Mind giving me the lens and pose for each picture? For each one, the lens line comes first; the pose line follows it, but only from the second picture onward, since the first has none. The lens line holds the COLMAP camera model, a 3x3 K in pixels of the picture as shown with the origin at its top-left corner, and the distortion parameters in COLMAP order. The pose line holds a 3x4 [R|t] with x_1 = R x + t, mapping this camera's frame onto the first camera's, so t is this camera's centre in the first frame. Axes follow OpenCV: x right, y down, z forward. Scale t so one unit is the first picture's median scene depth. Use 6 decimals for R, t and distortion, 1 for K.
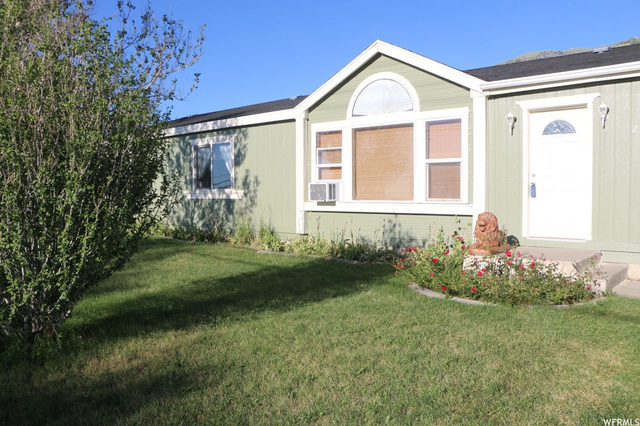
lens RADIAL K [[526.6, 0, 320.0], [0, 526.6, 213.0], [0, 0, 1]] dist [-0.113222, 0.017376]
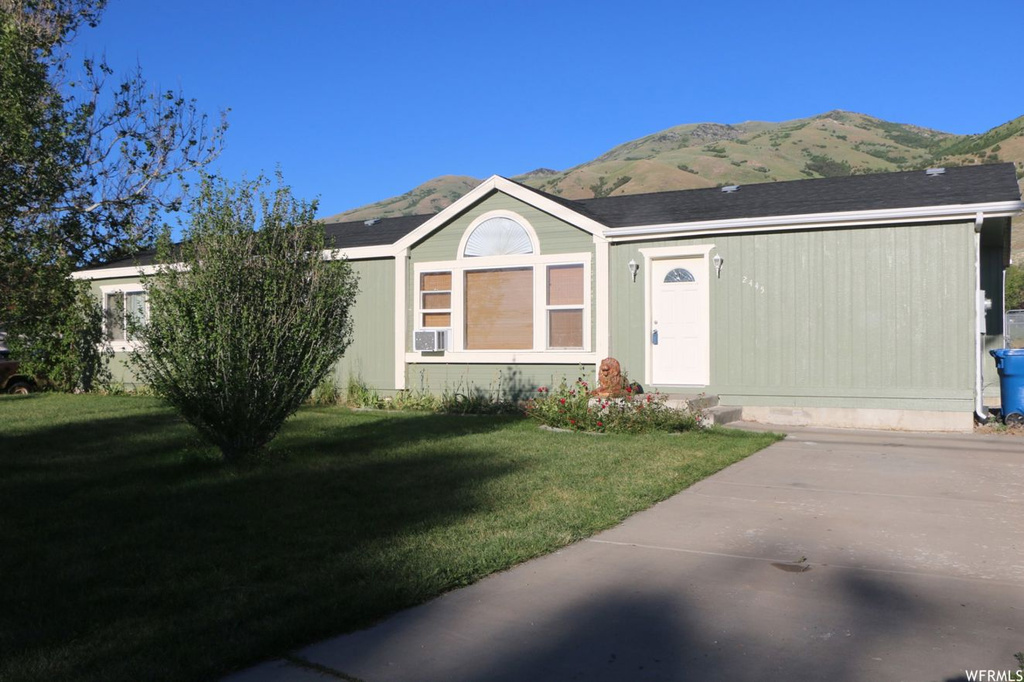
lens RADIAL K [[894.7, 0, 512.0], [0, 894.7, 341.0], [0, 0, 1]] dist [0.000437, 0.000443]
pose [[0.979842, 0.007540, 0.199631, -0.180582], [0.003919, 0.998370, -0.056944, 0.052980], [-0.199735, 0.056578, 0.978215, -0.563425]]
